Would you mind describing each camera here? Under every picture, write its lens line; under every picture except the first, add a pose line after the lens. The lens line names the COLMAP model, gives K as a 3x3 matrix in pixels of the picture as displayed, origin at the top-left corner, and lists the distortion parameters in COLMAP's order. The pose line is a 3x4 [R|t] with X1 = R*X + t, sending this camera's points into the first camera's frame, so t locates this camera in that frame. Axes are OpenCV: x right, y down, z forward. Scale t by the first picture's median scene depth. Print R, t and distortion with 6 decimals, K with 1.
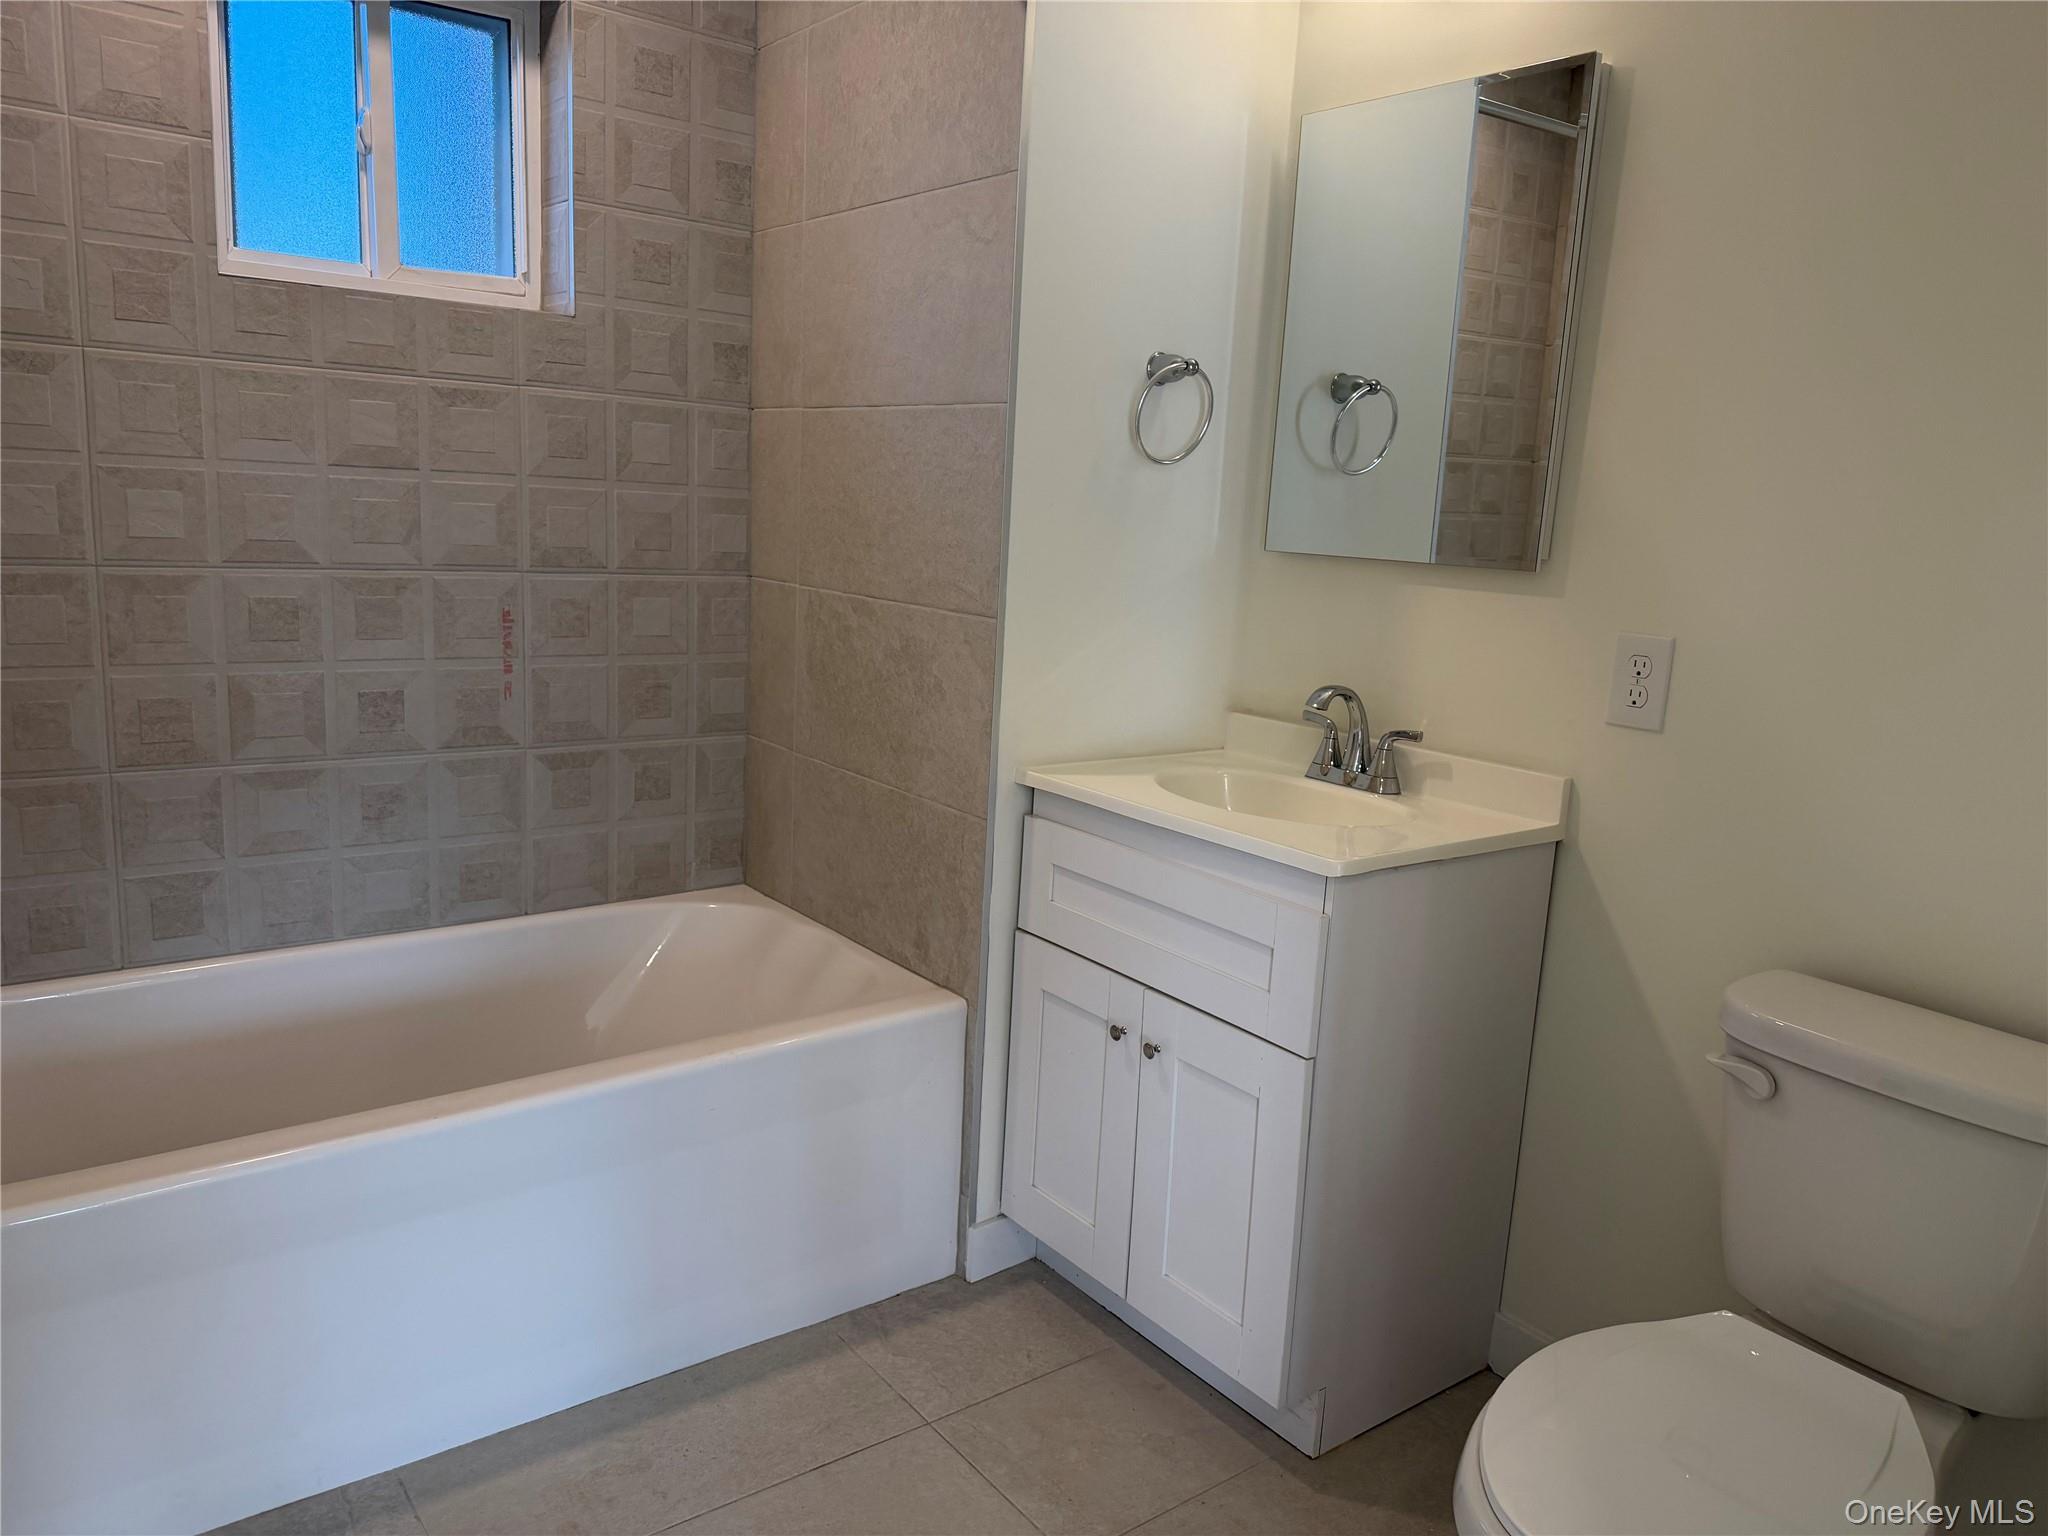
lens RADIAL K [[1438.9, 0, 1026.6], [0, 1438.9, 774.8], [0, 0, 1]] dist [0.077010, -0.096761]
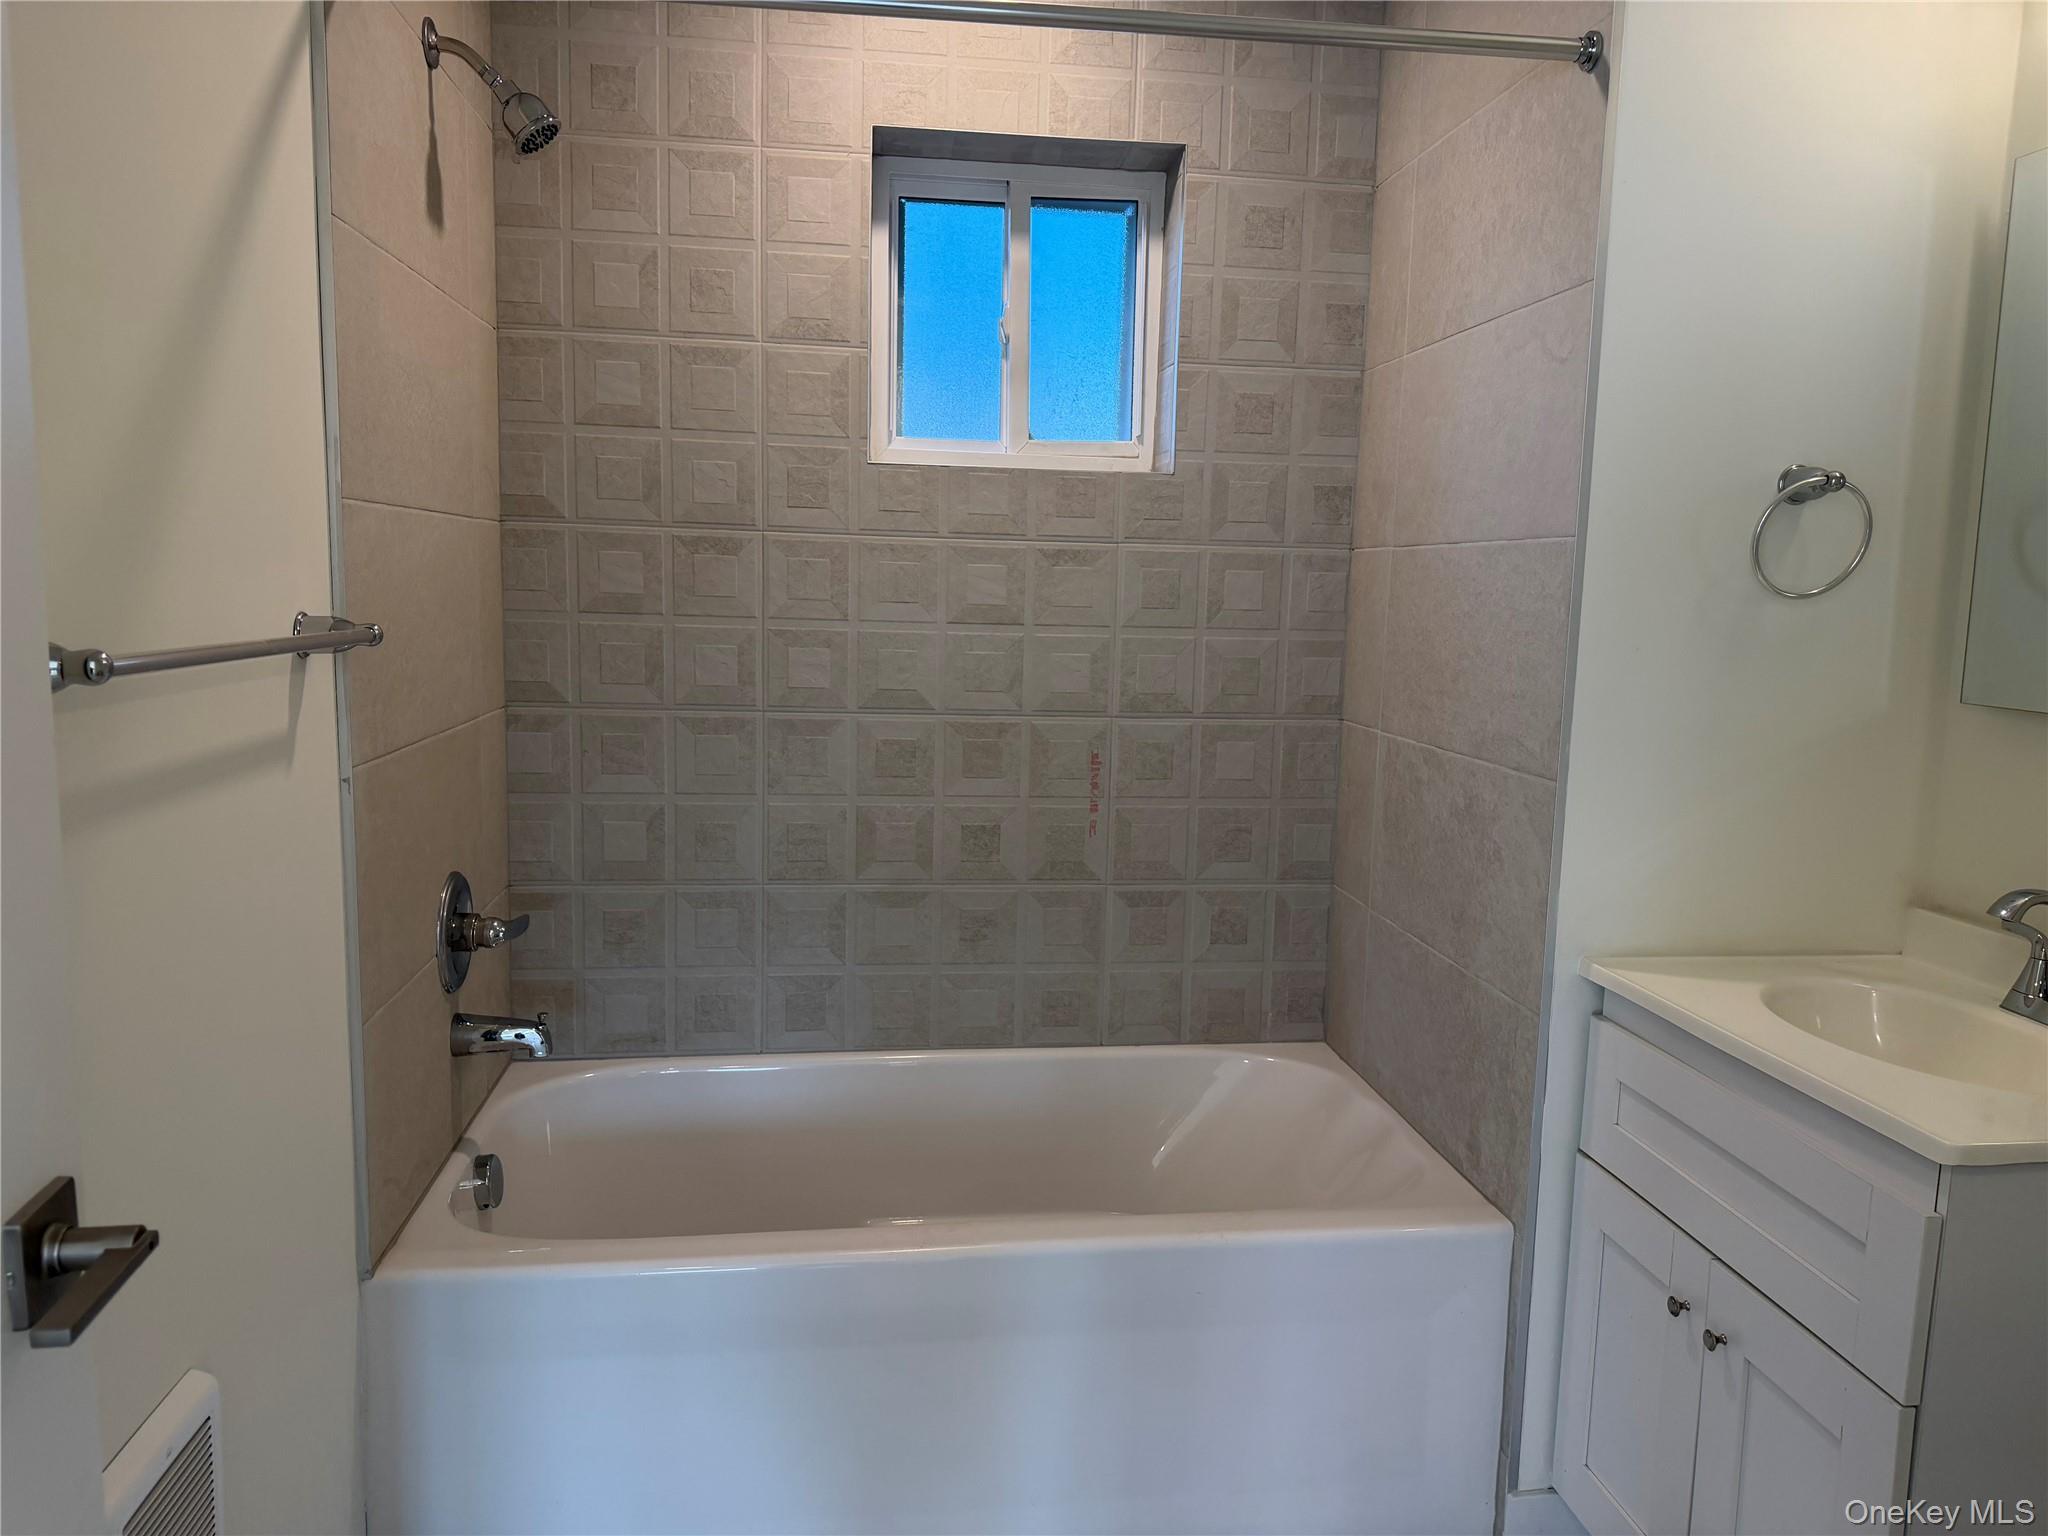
lens RADIAL K [[1438.9, 0, 1011.1], [0, 1438.9, 780.4], [0, 0, 1]] dist [0.077010, -0.096761]
pose [[0.863229, 0.037804, -0.503395, 0.125080], [-0.075767, 0.995599, -0.055159, -0.034507], [0.499095, 0.085756, 0.862294, 0.081911]]
